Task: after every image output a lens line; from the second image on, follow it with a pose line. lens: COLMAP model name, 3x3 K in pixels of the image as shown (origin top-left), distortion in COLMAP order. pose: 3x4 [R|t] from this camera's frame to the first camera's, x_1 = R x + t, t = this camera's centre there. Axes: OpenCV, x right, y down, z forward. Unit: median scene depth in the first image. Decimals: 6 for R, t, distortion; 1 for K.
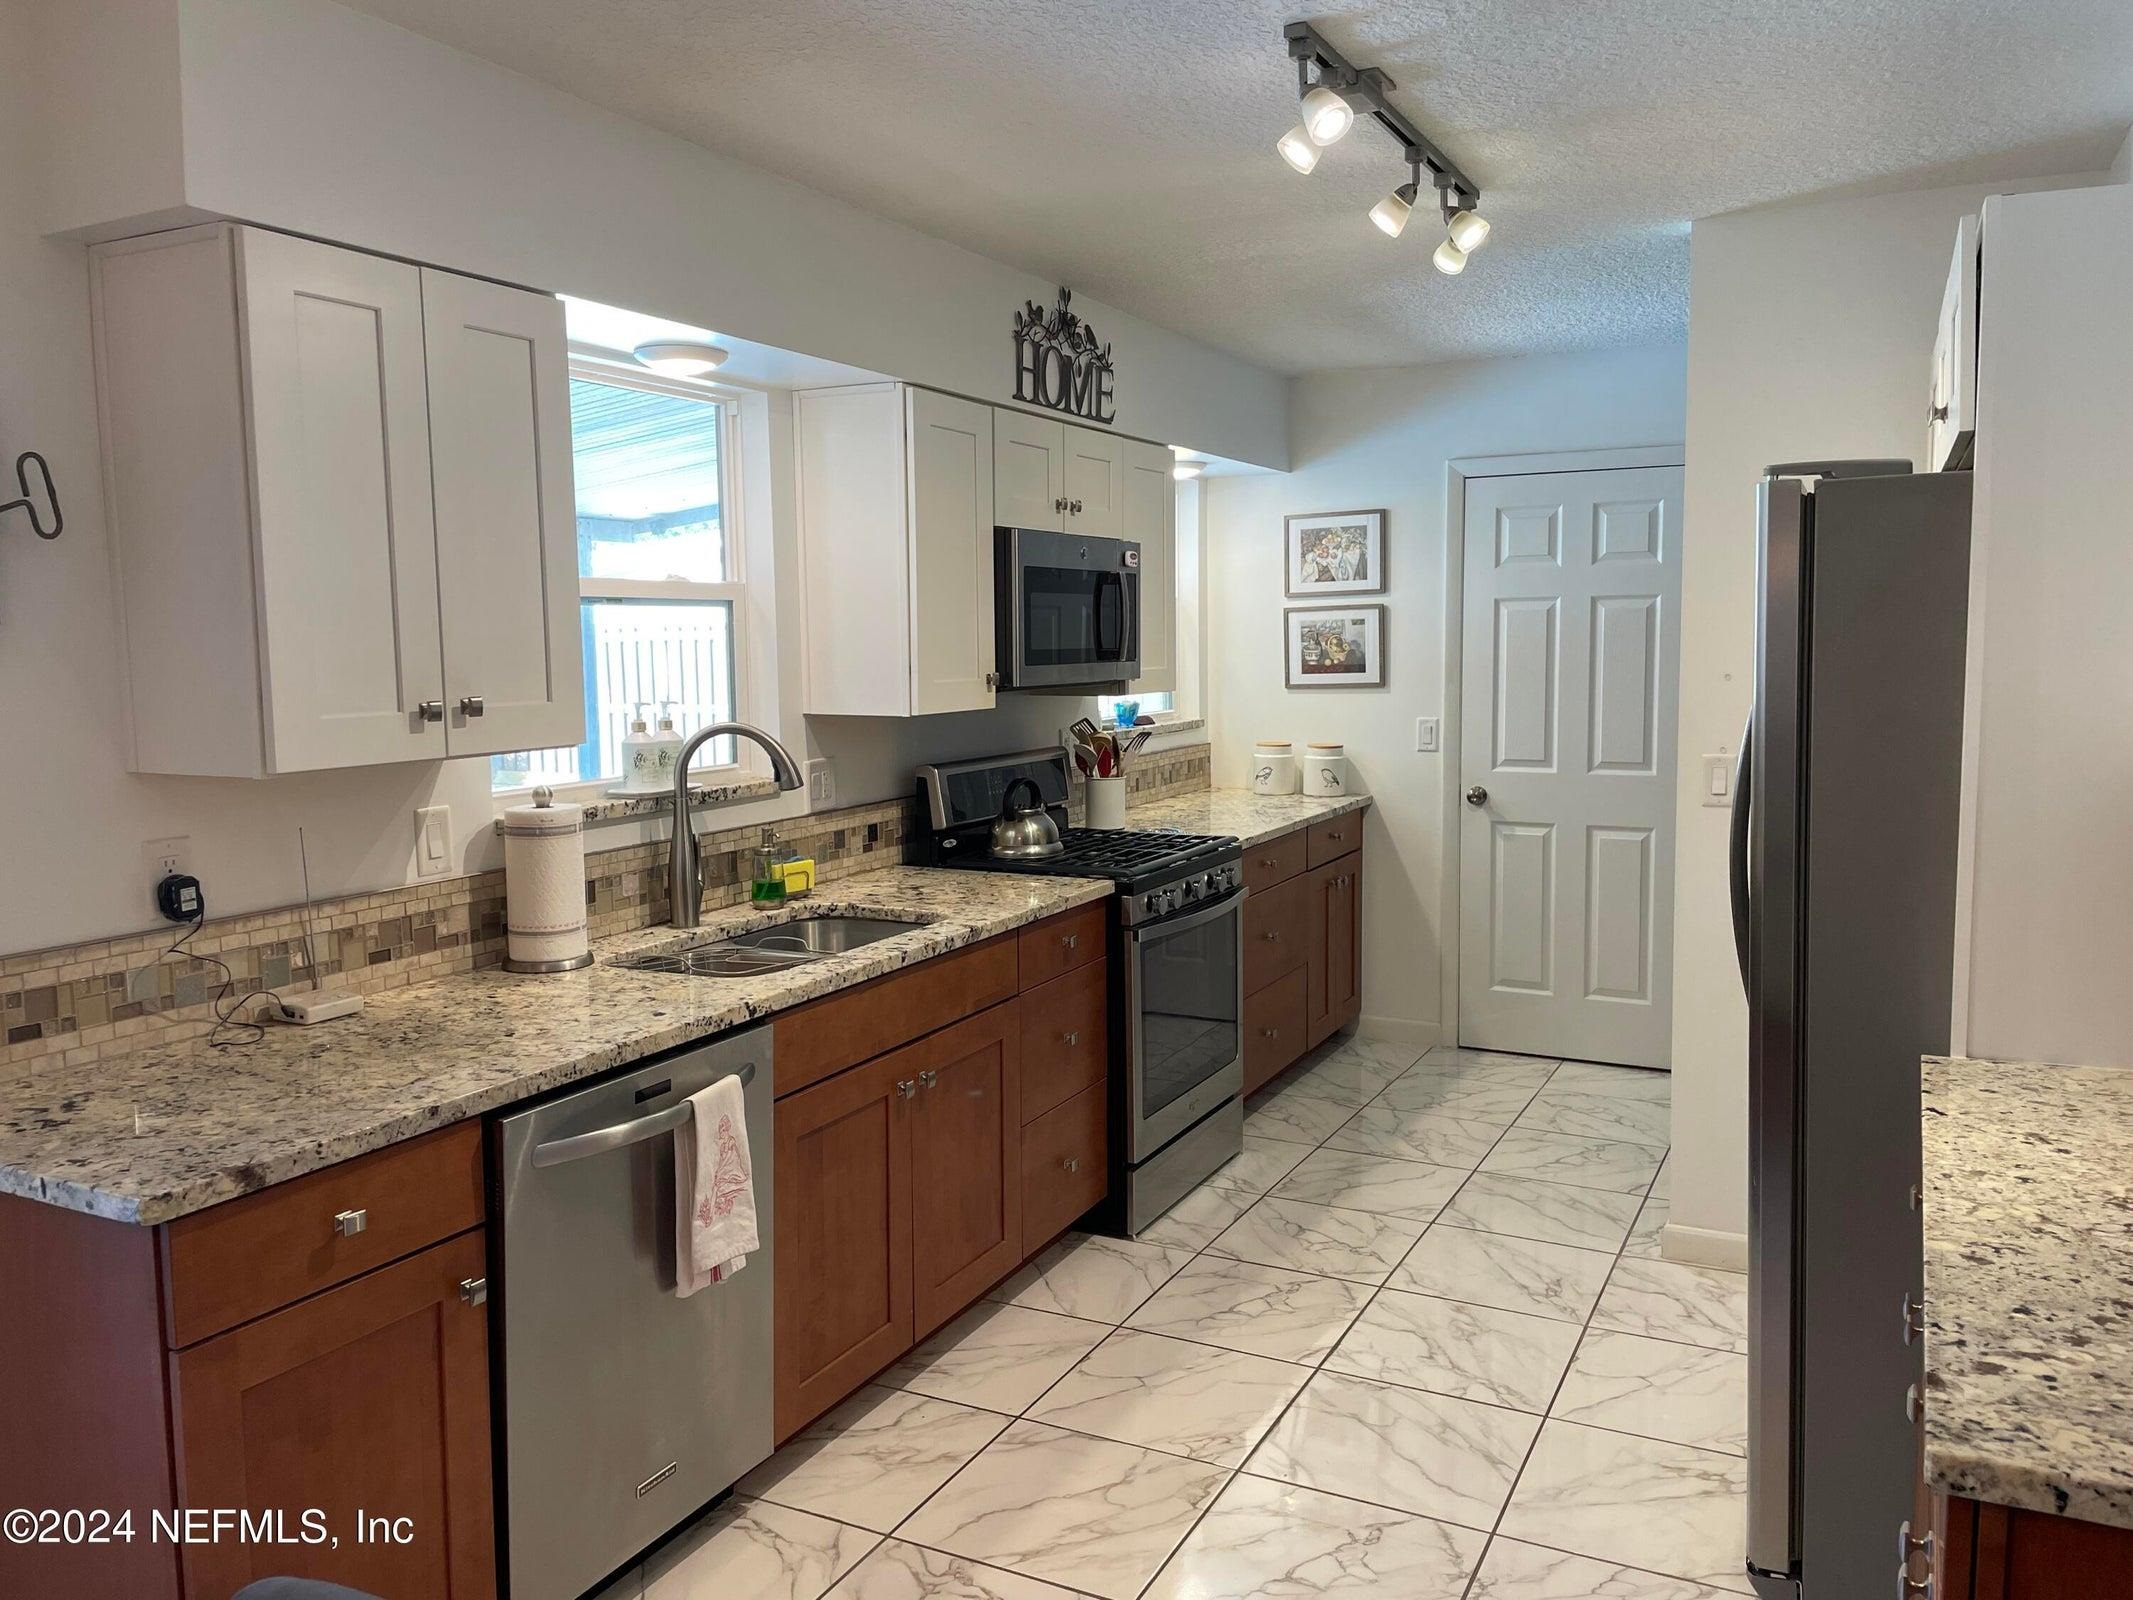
lens RADIAL K [[1614.6, 0, 1076.7], [0, 1614.6, 759.8], [0, 0, 1]] dist [0.035283, -0.038629]
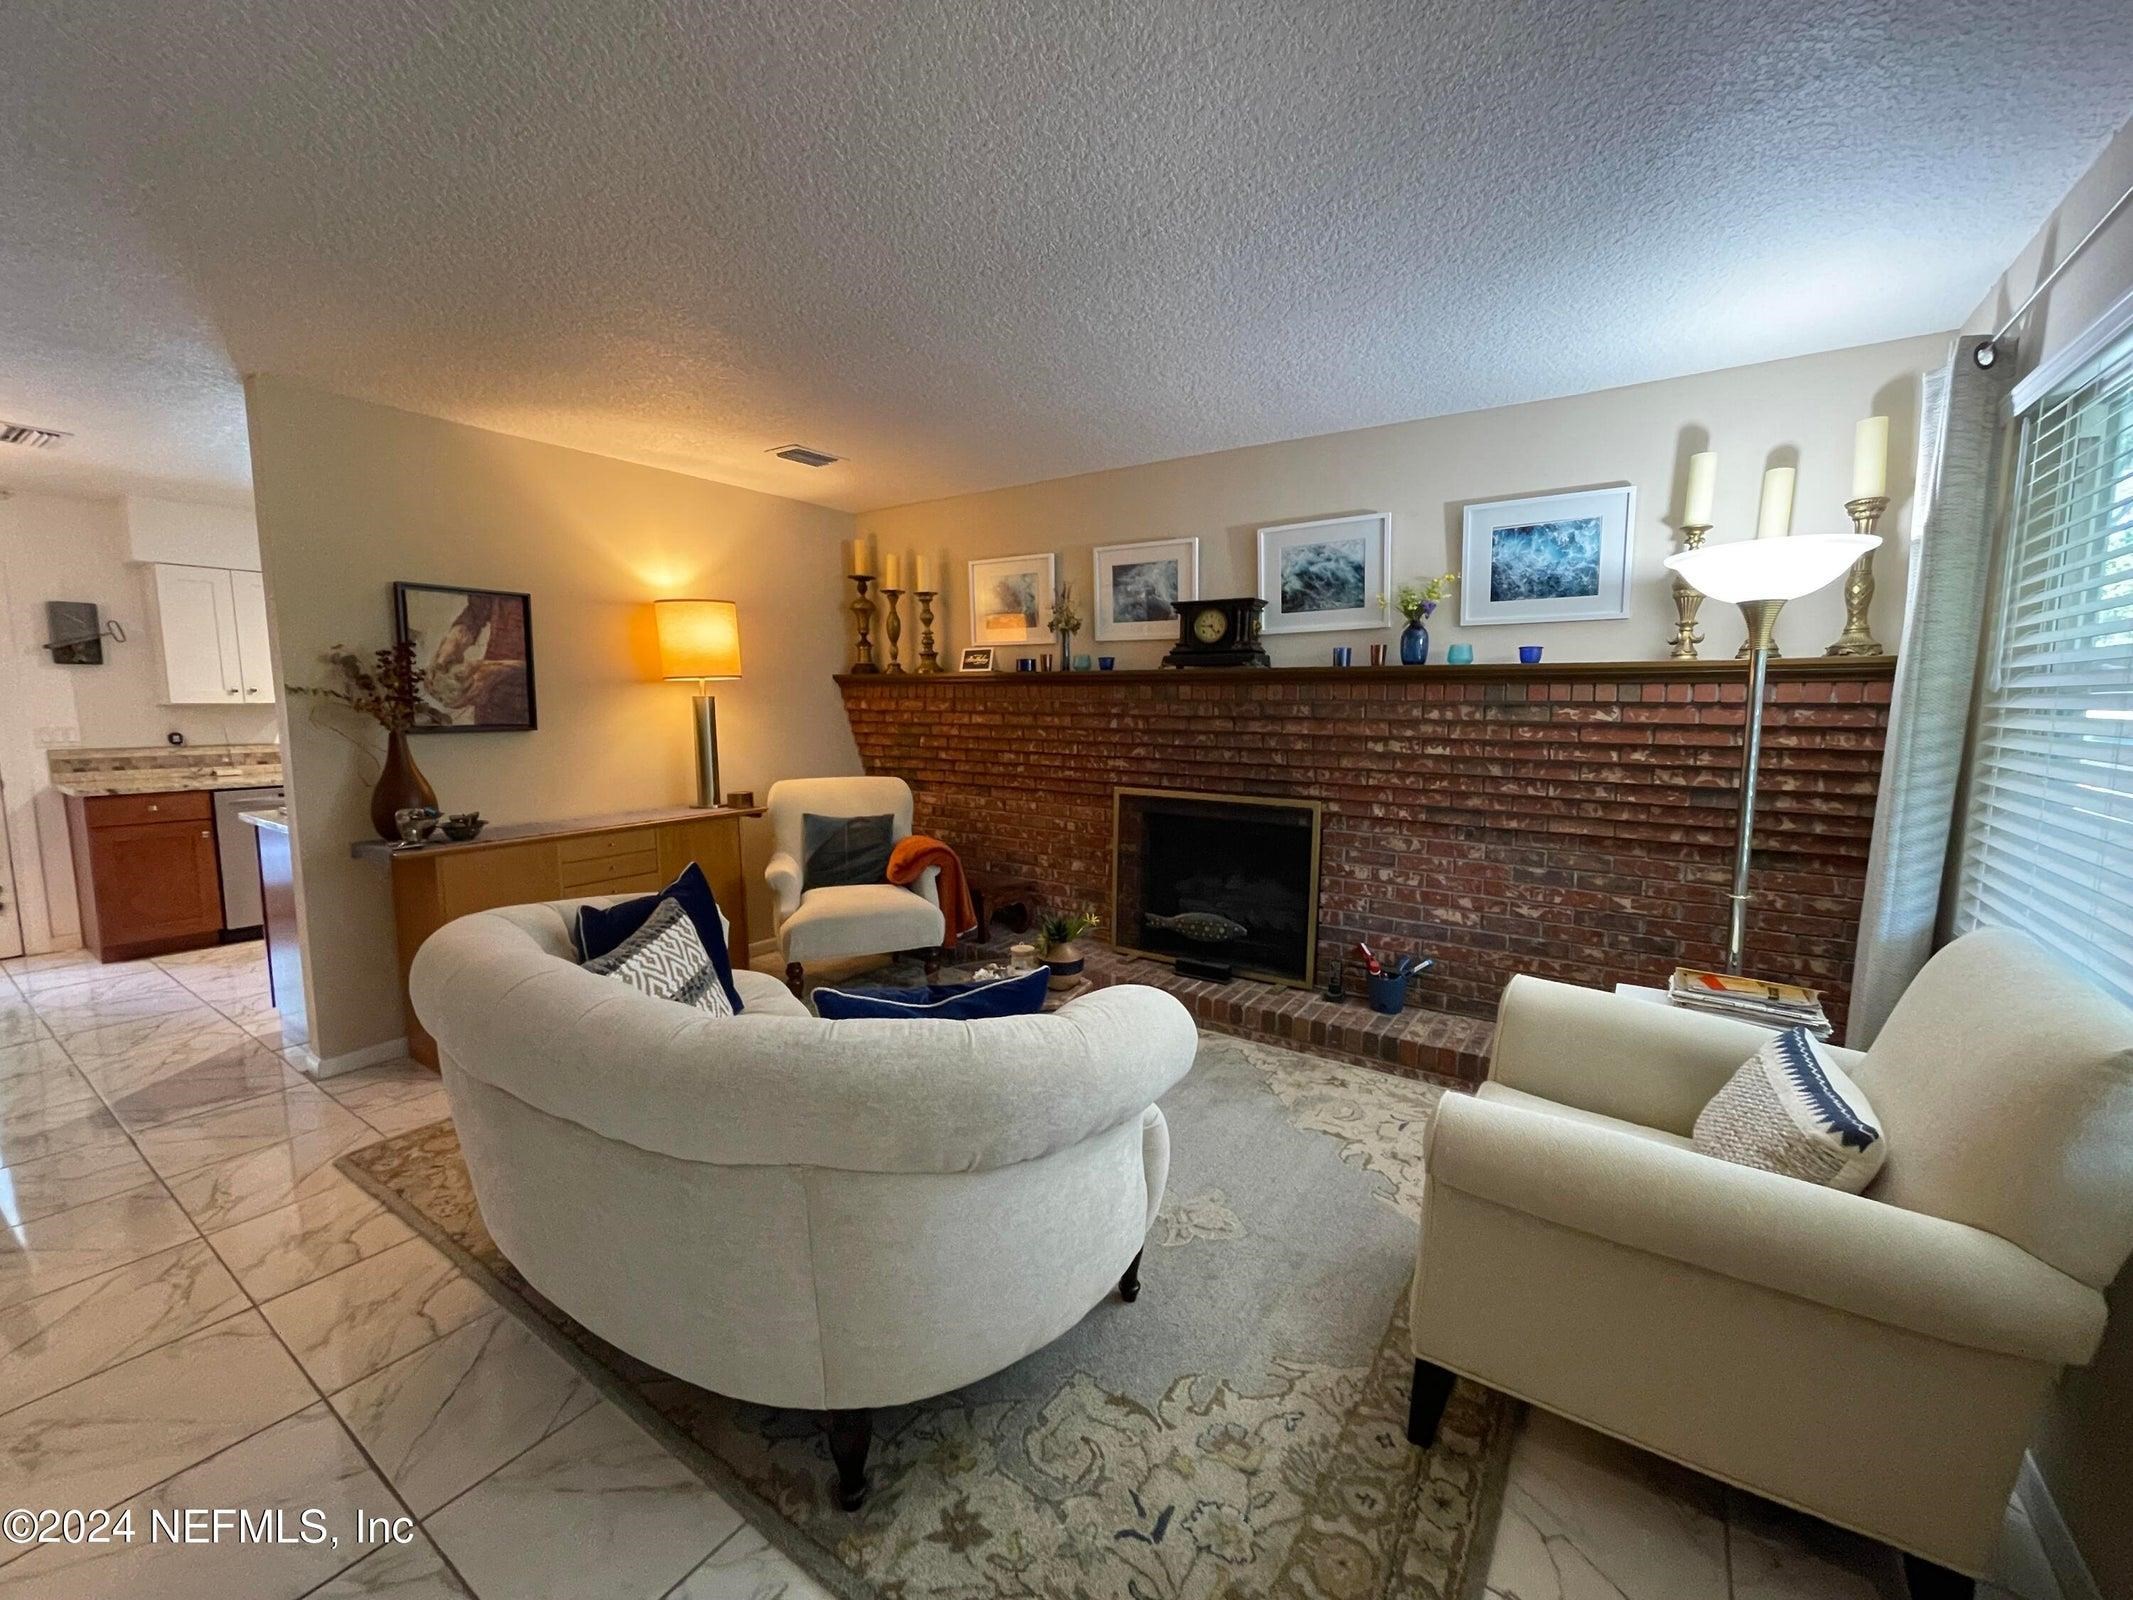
lens RADIAL K [[862.1, 0, 1073.0], [0, 862.1, 794.5], [0, 0, 1]] dist [0.000207, 0.000136]
pose [[0.991303, 0.026885, -0.128828, 1.693789], [-0.023008, 0.999239, 0.031488, 0.098535], [0.129576, -0.028250, 0.991167, -0.686957]]
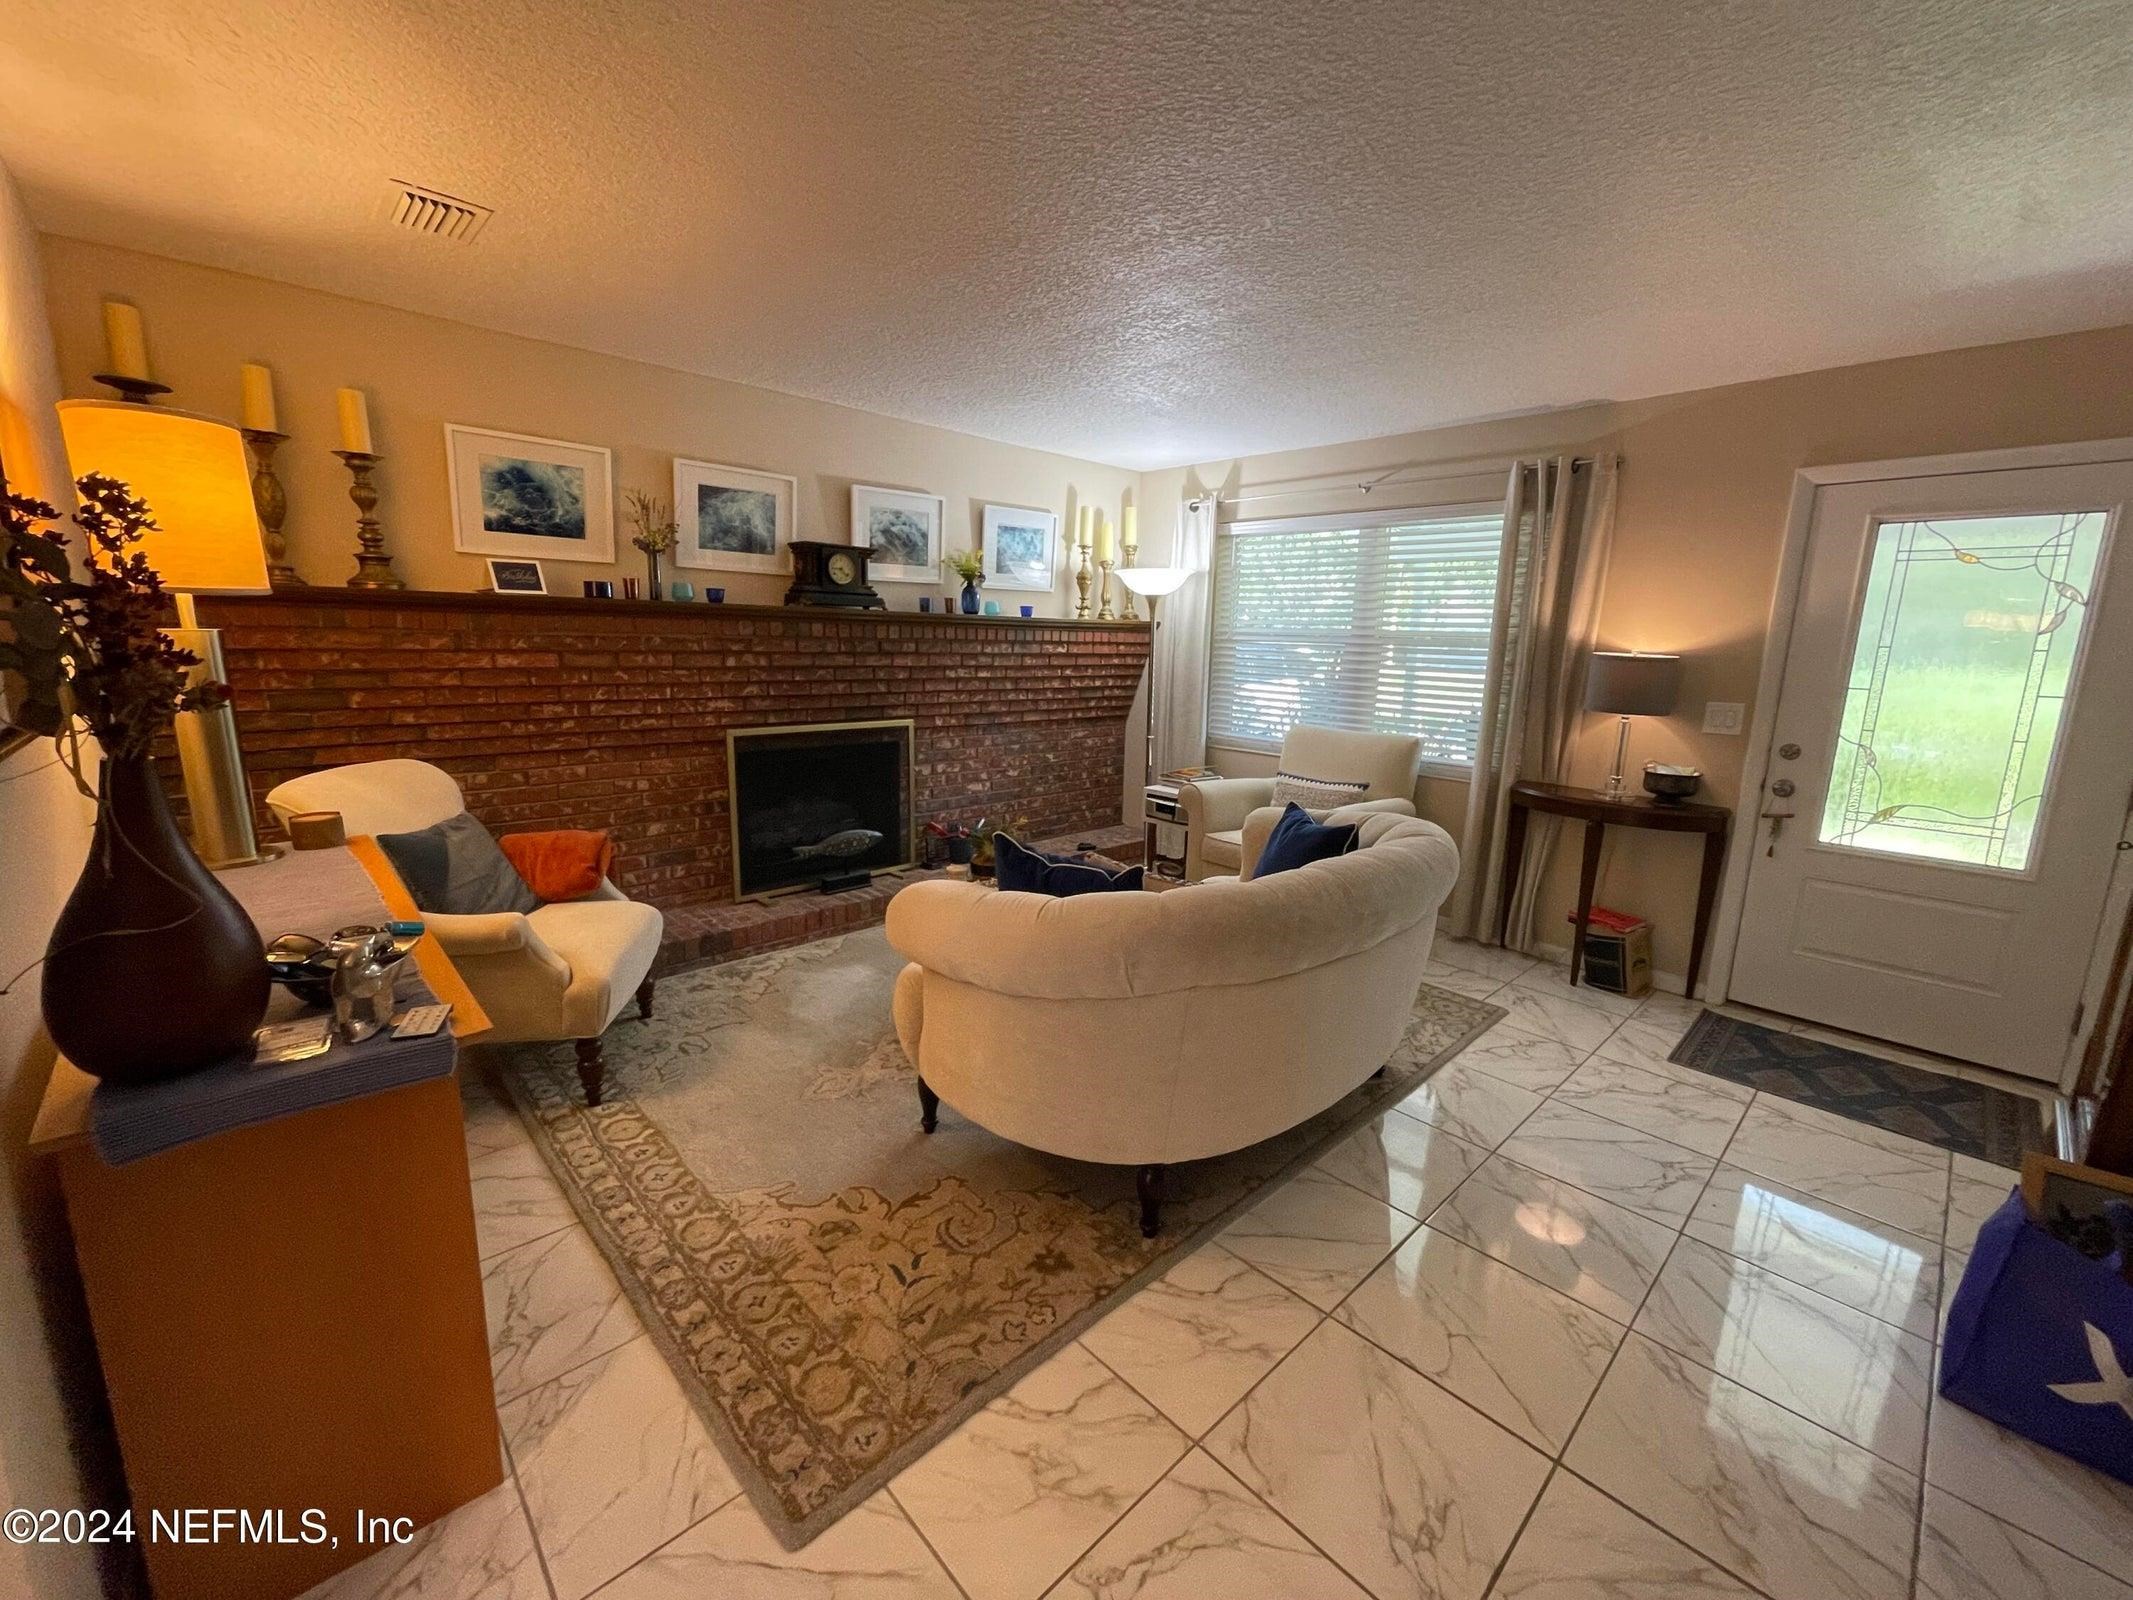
lens RADIAL K [[862.1, 0, 1065.9], [0, 862.1, 791.2], [0, 0, 1]] dist [0.000207, 0.000136]
pose [[0.338232, -0.154686, 0.928263, 0.339608], [0.046244, 0.987939, 0.147780, 0.043378], [-0.939926, -0.007058, 0.341306, -0.142951]]
